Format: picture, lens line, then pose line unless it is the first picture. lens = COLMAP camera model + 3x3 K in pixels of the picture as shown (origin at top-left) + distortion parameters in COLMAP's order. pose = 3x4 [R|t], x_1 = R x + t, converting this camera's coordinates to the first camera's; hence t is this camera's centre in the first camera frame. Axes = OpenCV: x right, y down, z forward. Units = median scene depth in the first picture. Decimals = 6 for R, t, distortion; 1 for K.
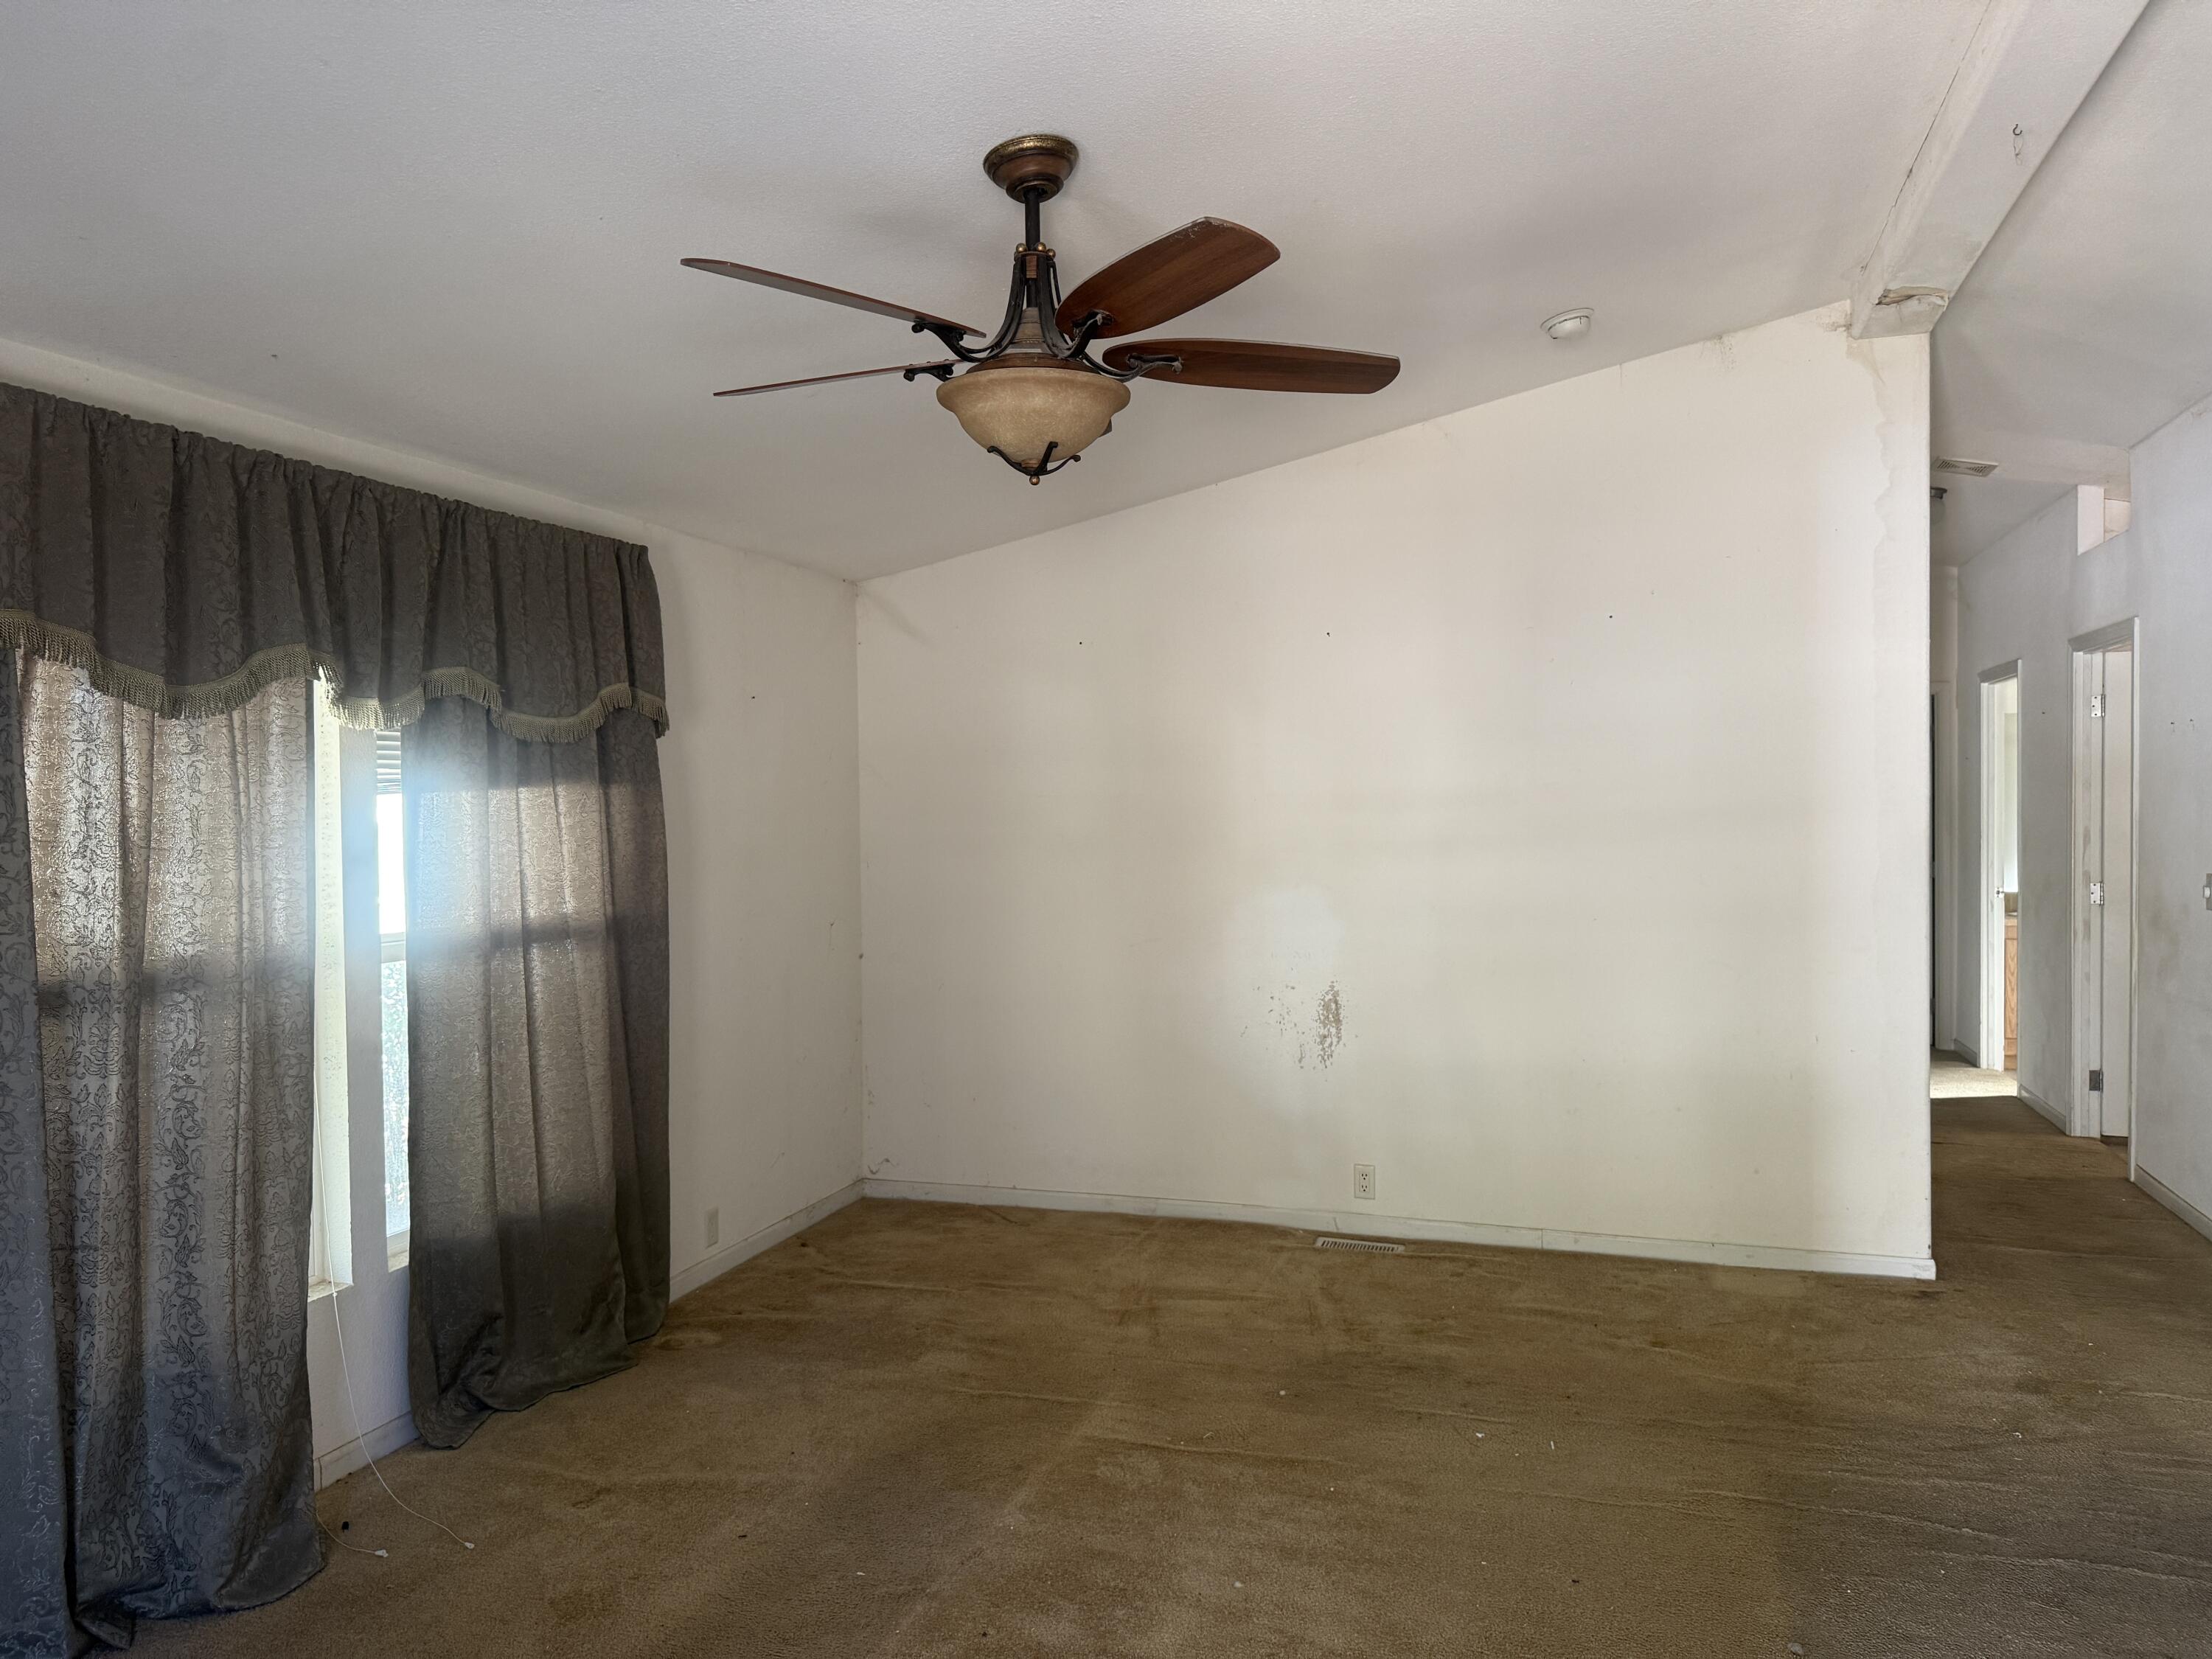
lens RADIAL K [[1572.1, 0, 1106.0], [0, 1572.1, 829.5], [0, 0, 1]] dist [0.005081, -0.002986]
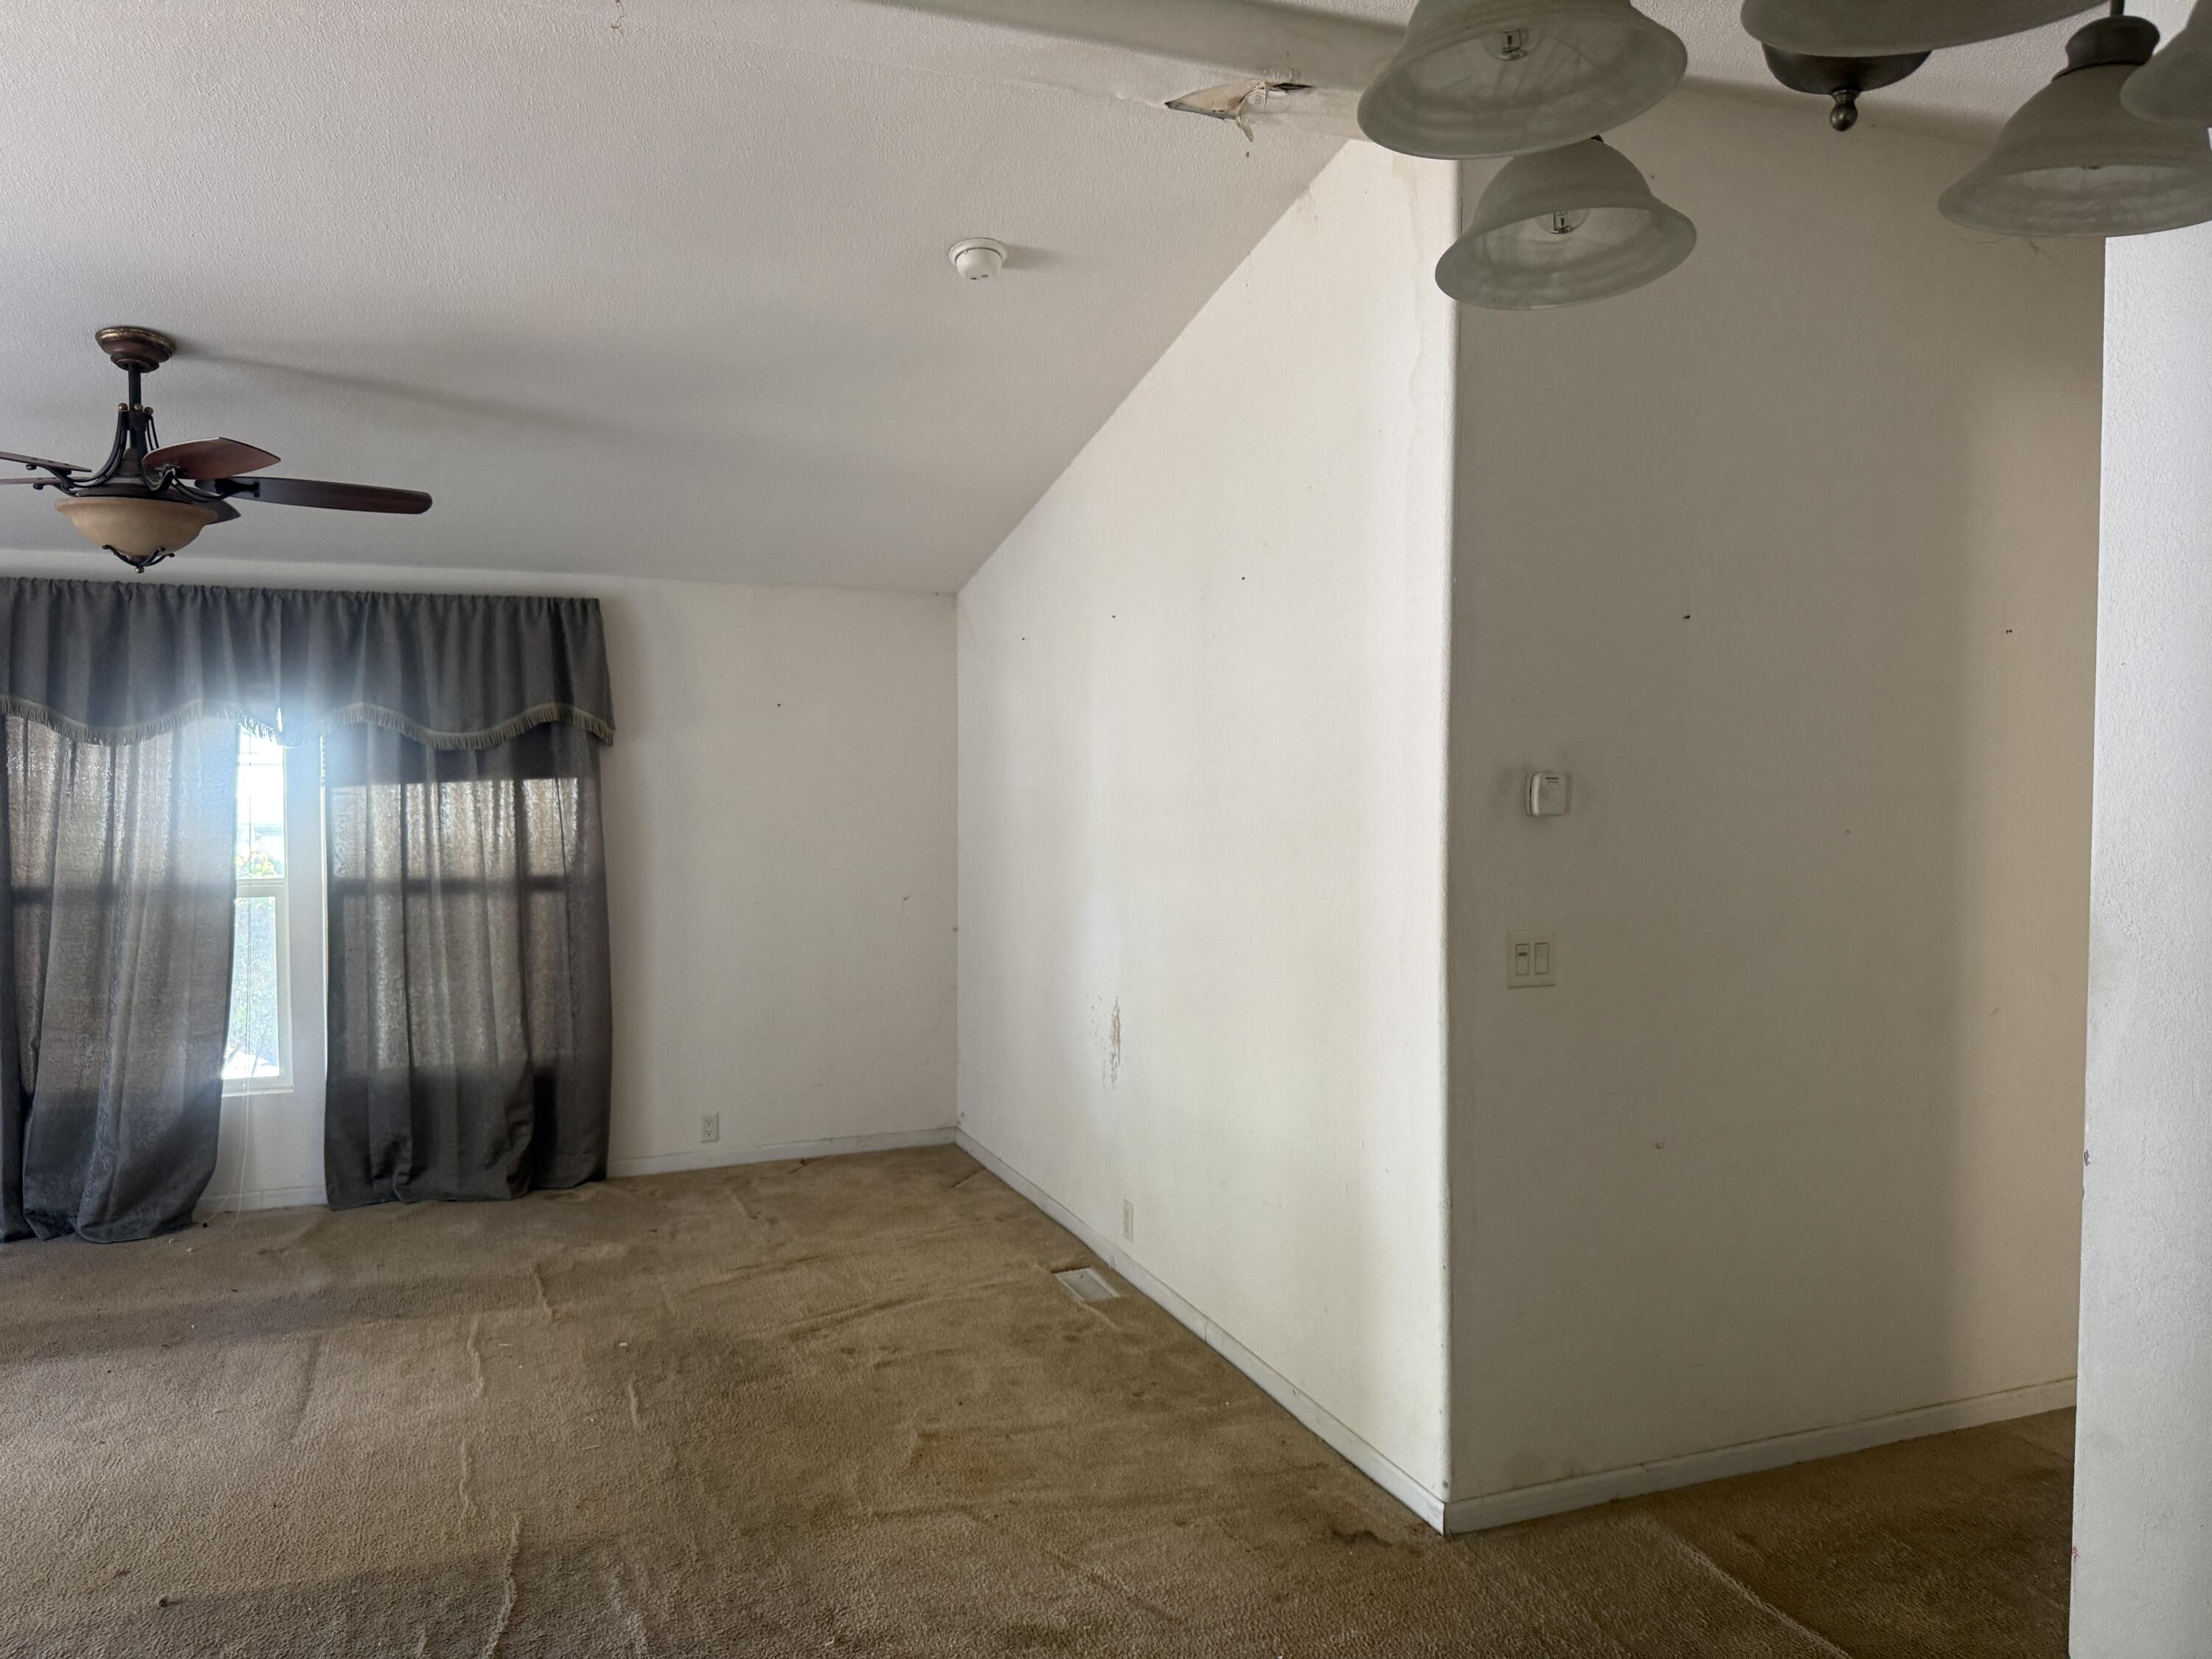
lens RADIAL K [[1530.4, 0, 1107.5], [0, 1530.4, 861.8], [0, 0, 1]] dist [0.002219, 0.000455]
pose [[0.640868, 0.052190, -0.765875, 1.083629], [-0.021942, 0.998524, 0.049683, -0.035922], [0.767338, -0.015035, 0.641067, 0.555628]]
